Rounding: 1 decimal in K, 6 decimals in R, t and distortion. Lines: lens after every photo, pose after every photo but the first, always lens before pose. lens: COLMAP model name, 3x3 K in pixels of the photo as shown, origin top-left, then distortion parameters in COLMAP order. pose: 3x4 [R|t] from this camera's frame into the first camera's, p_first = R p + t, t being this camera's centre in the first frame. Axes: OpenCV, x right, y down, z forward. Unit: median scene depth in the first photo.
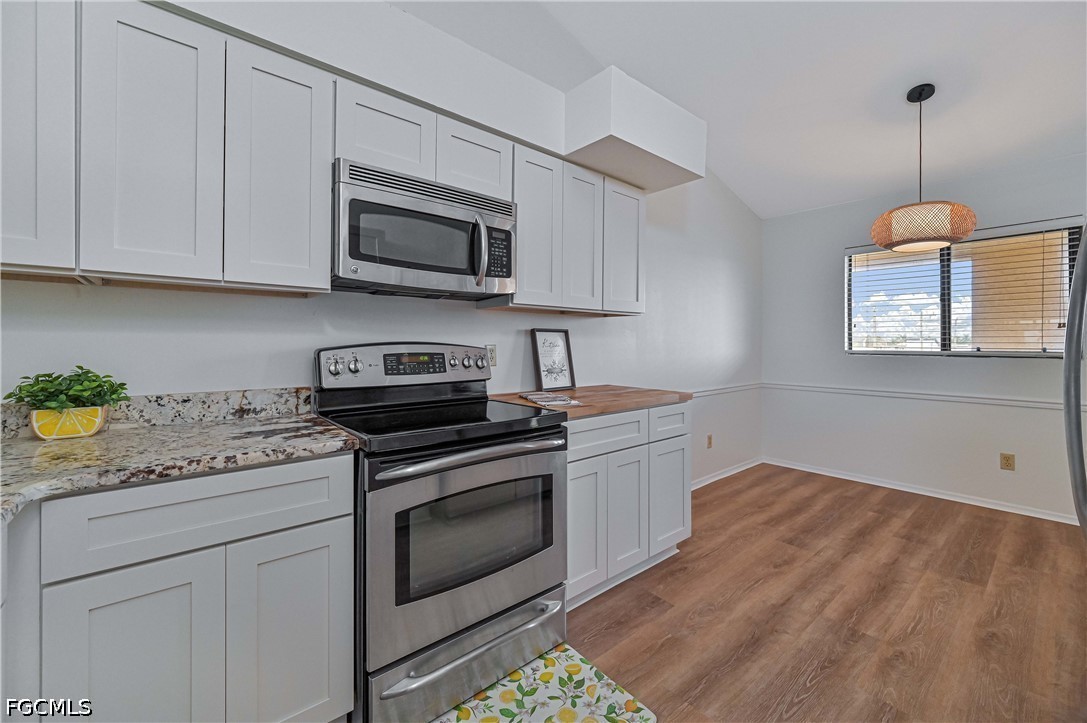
lens RADIAL K [[436.2, 0, 548.4], [0, 436.2, 346.6], [0, 0, 1]] dist [0.000048, 0.000094]
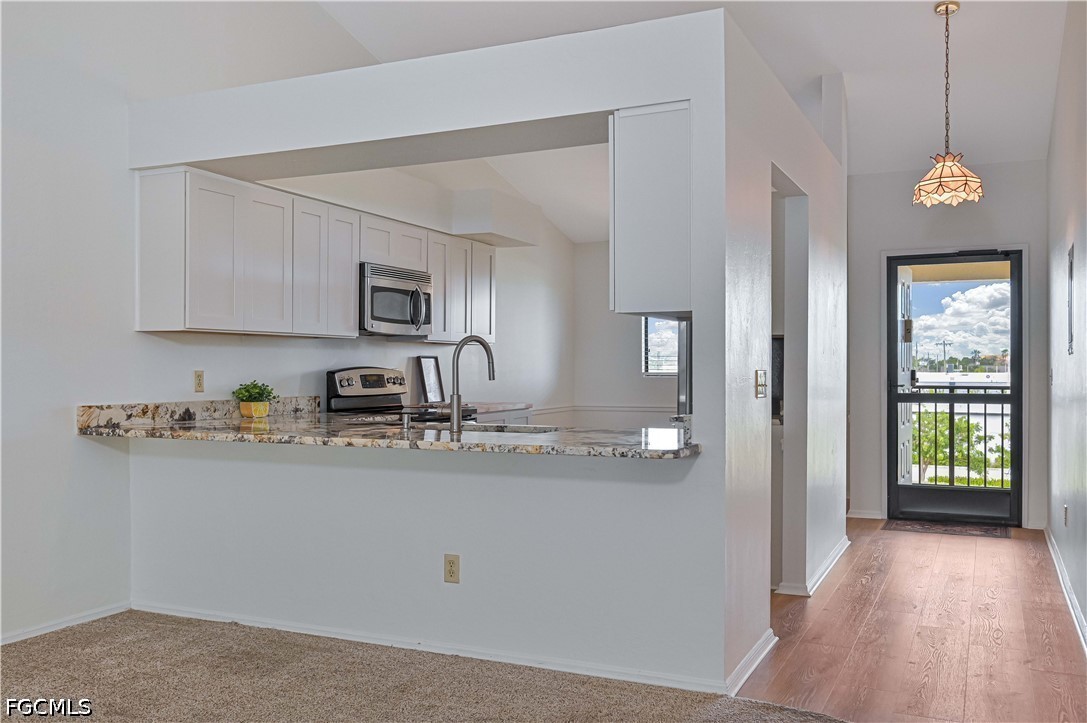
lens RADIAL K [[946.7, 0, 543.5], [0, 946.7, 361.5], [0, 0, 1]] dist [-0.001033, -0.000204]
pose [[0.908196, 0.000161, 0.418545, -1.053281], [0.004503, 0.999938, -0.010156, 0.006688], [-0.418520, 0.011109, 0.908139, -2.046209]]
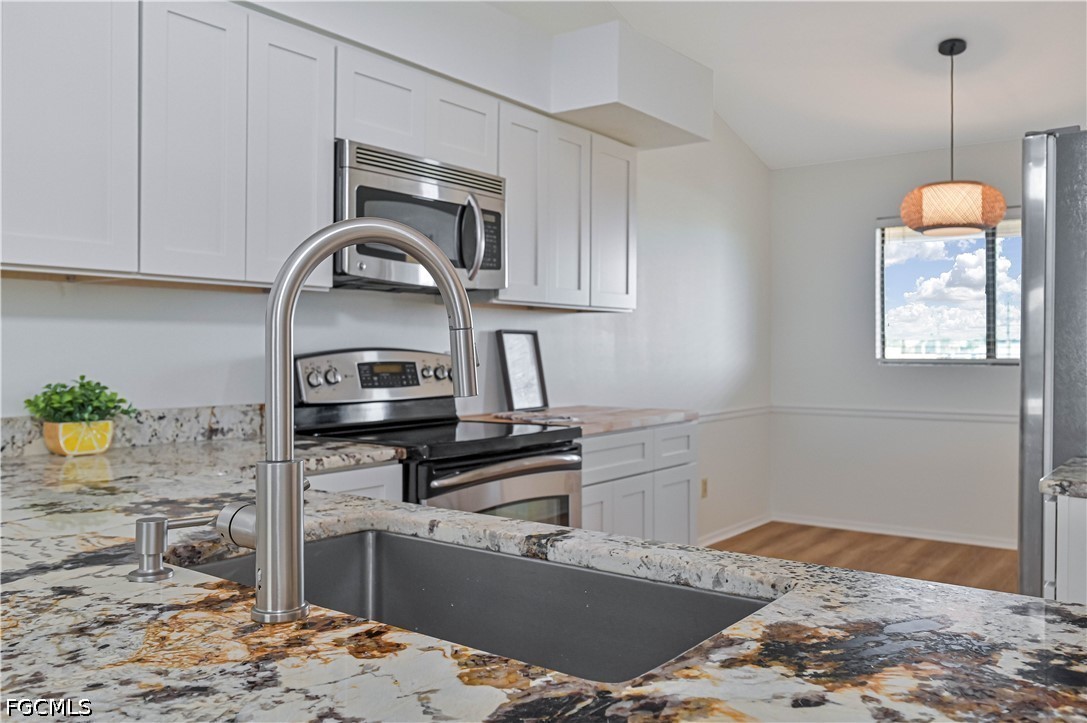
lens RADIAL K [[874.1, 0, 543.5], [0, 874.1, 361.5], [0, 0, 1]] dist [-0.003481, -0.001664]
pose [[0.976973, -0.005085, 0.213302, -0.342475], [0.003701, 0.999969, 0.006885, 0.004478], [-0.213330, -0.005936, 0.976962, -0.597984]]
